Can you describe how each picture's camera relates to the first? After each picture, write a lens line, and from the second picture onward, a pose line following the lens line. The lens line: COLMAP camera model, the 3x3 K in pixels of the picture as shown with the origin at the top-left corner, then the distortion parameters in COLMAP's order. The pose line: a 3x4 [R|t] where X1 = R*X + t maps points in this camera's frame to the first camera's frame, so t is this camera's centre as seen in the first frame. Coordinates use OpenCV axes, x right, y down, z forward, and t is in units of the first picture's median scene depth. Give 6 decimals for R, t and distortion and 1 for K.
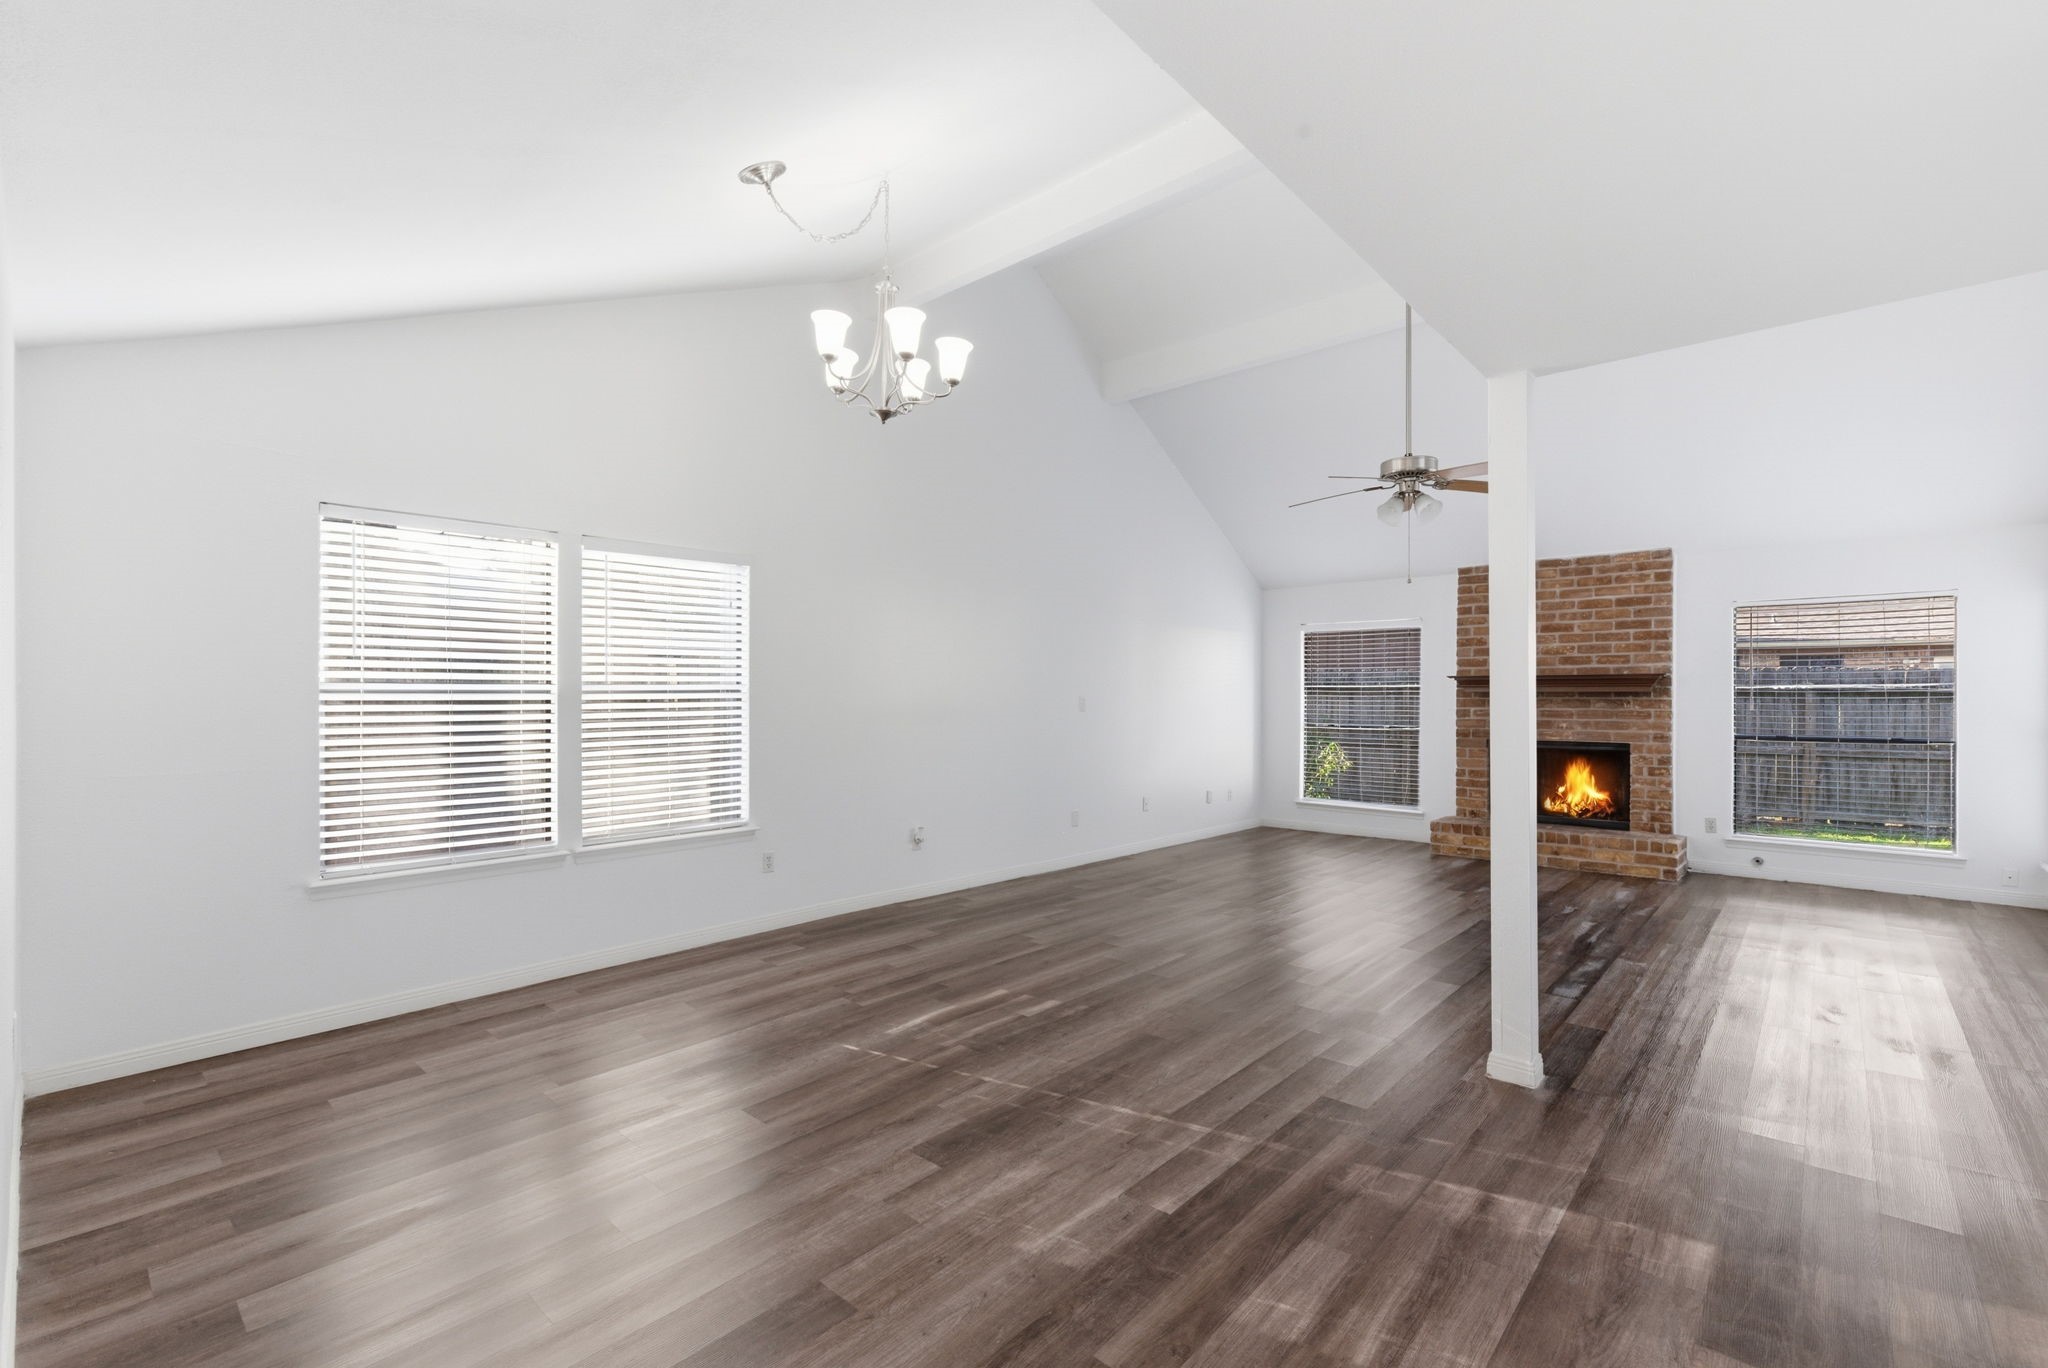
lens RADIAL K [[890.4, 0, 1029.1], [0, 890.4, 700.3], [0, 0, 1]] dist [-0.002979, 0.000824]
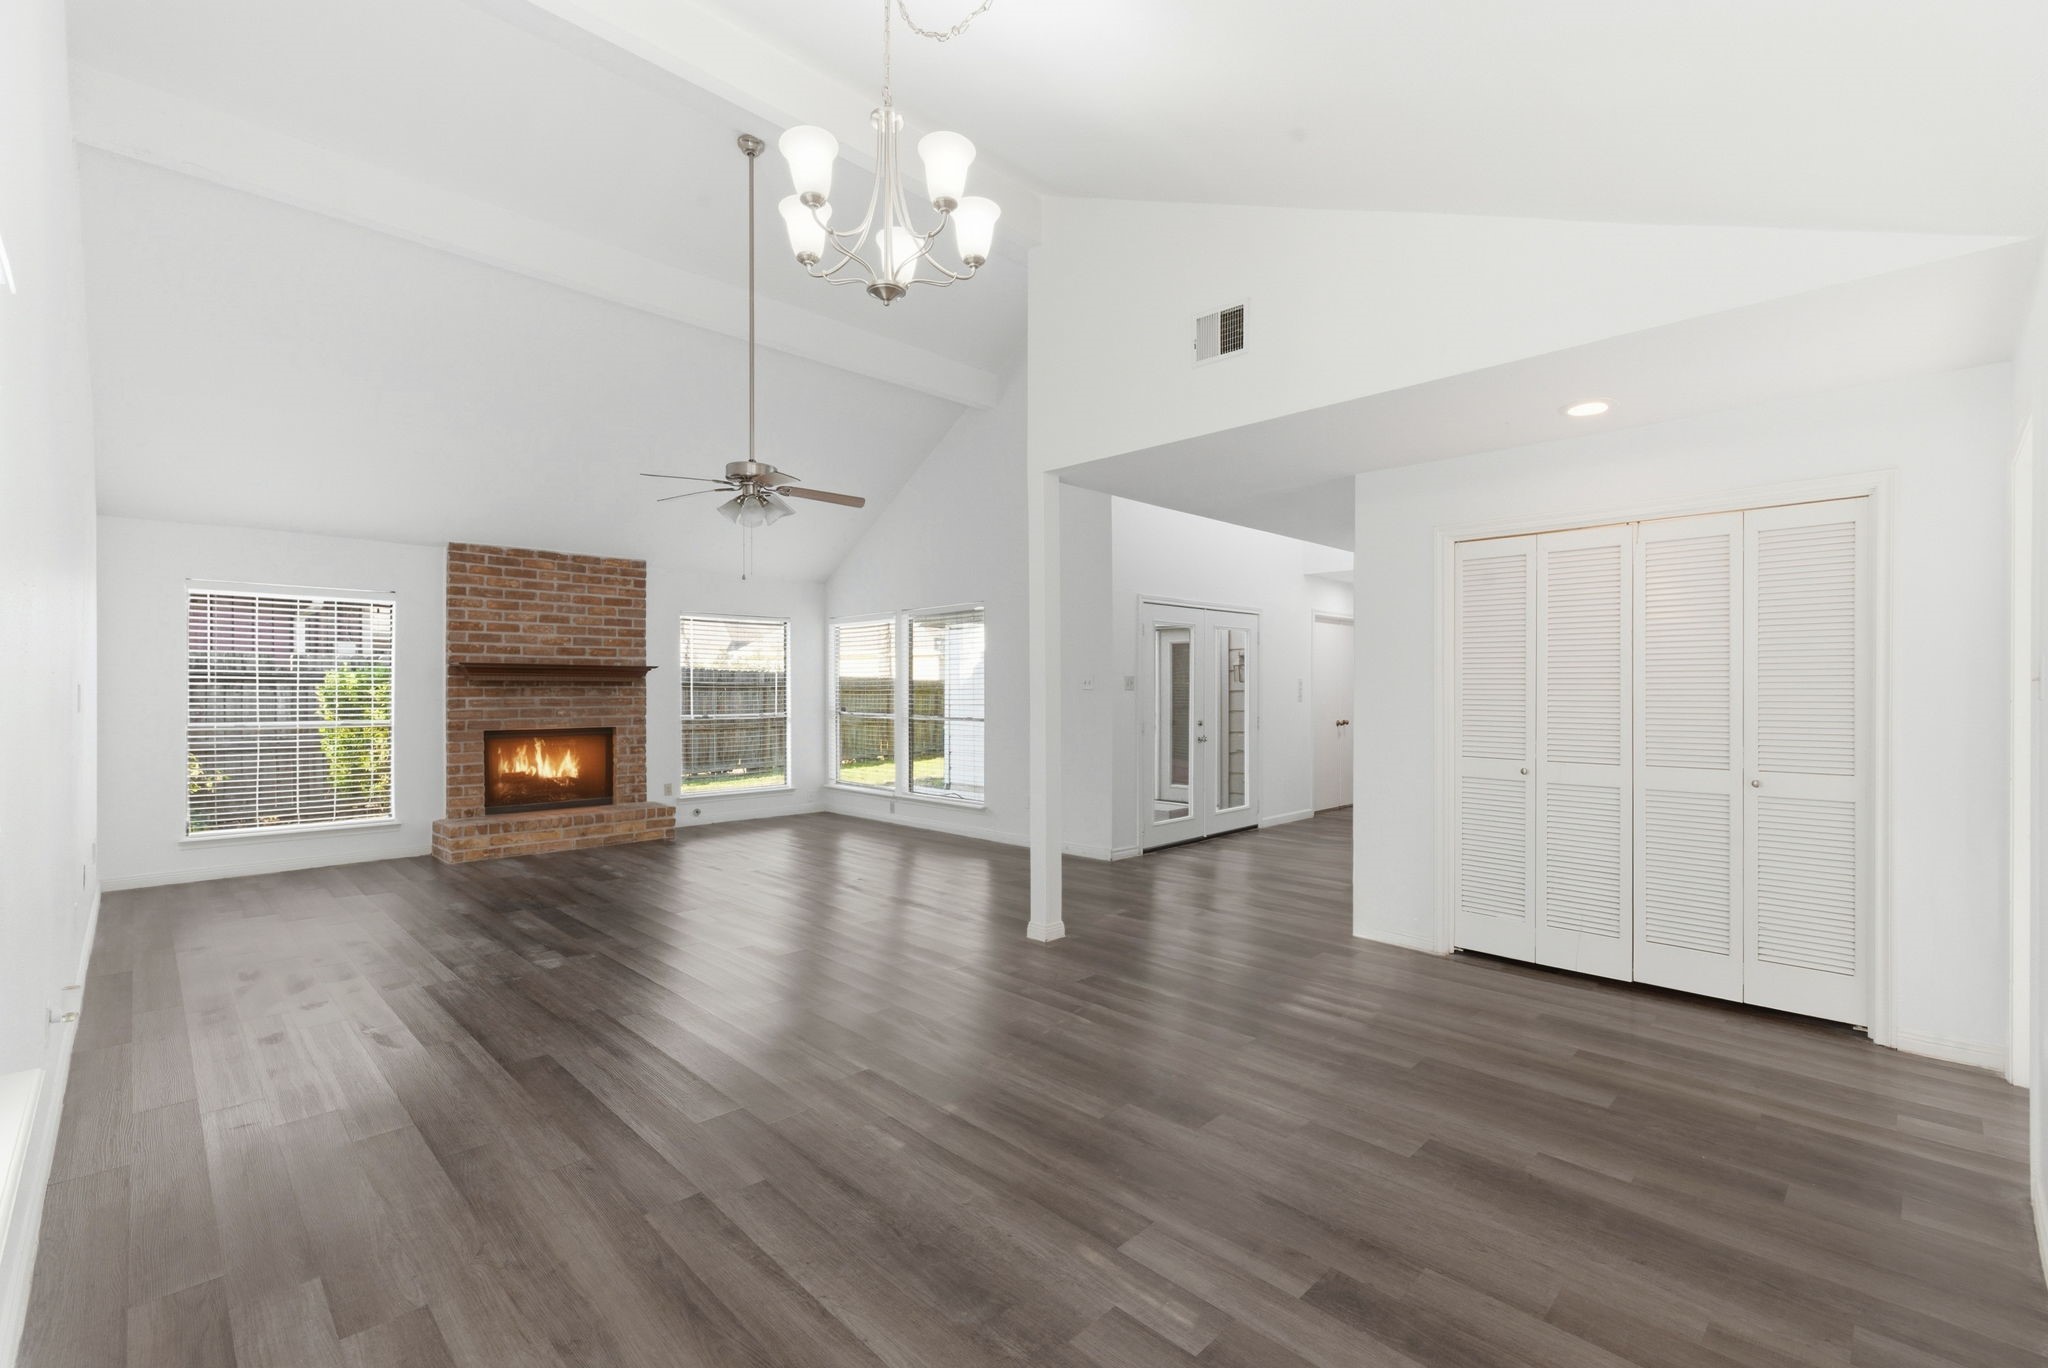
lens RADIAL K [[890.4, 0, 1028.4], [0, 890.4, 686.7], [0, 0, 1]] dist [-0.002979, 0.000824]
pose [[0.053984, -0.001400, 0.998541, -0.433635], [0.002193, 0.999997, 0.001284, -0.003206], [-0.998539, 0.002120, 0.053987, 0.420330]]
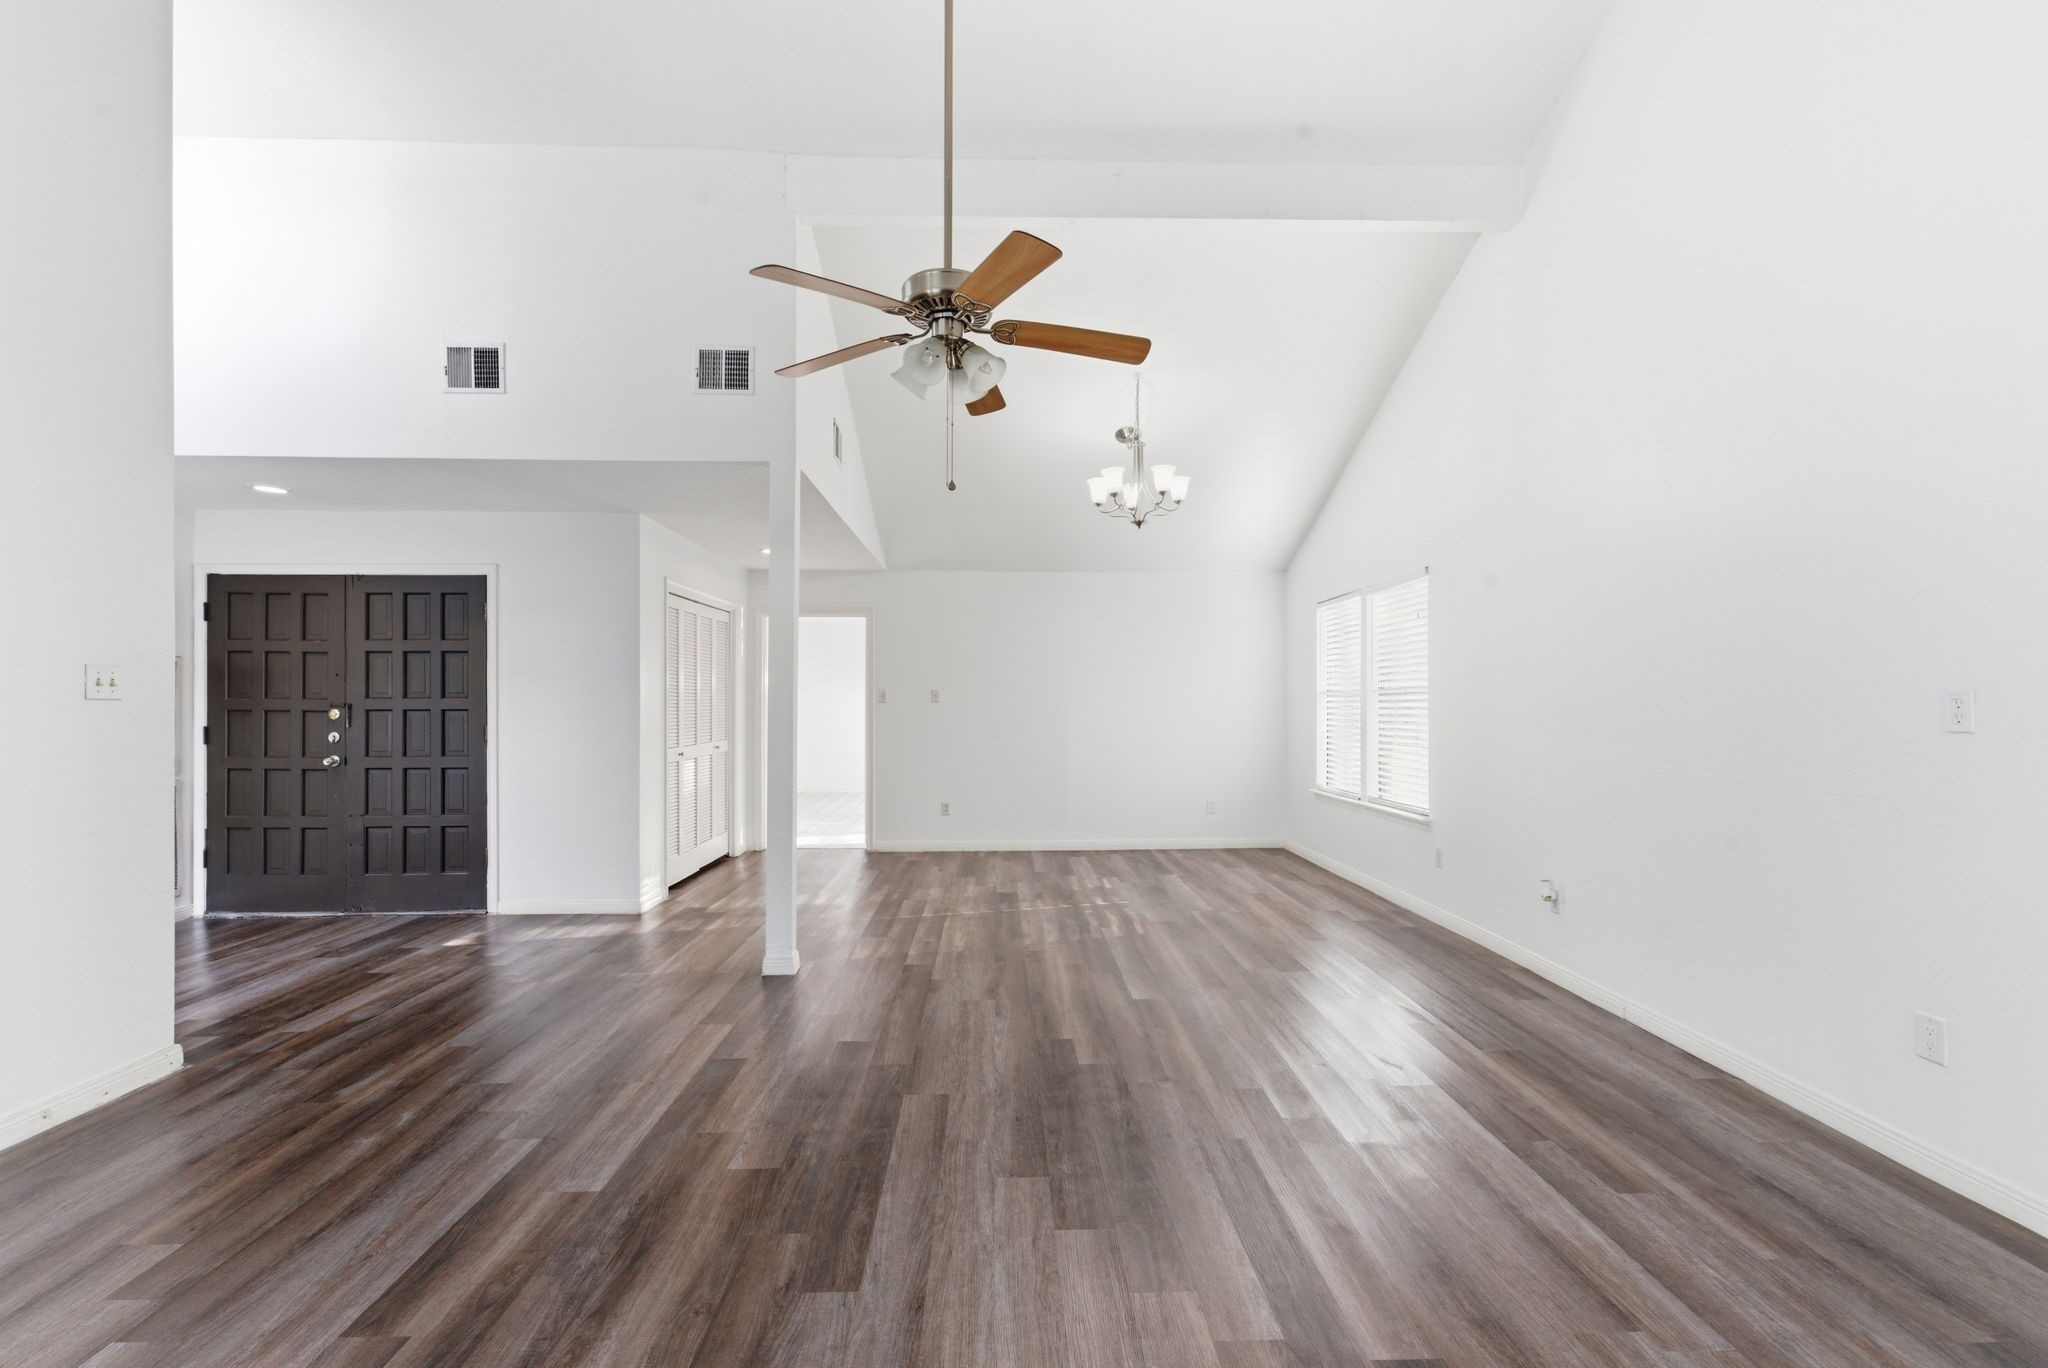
lens RADIAL K [[890.4, 0, 1018.8], [0, 890.4, 696.8], [0, 0, 1]] dist [-0.002979, 0.000824]
pose [[-0.721601, -0.004282, -0.692296, 0.550819], [-0.000193, 0.999982, -0.005984, 0.002476], [0.692309, -0.004185, -0.721589, 1.005272]]
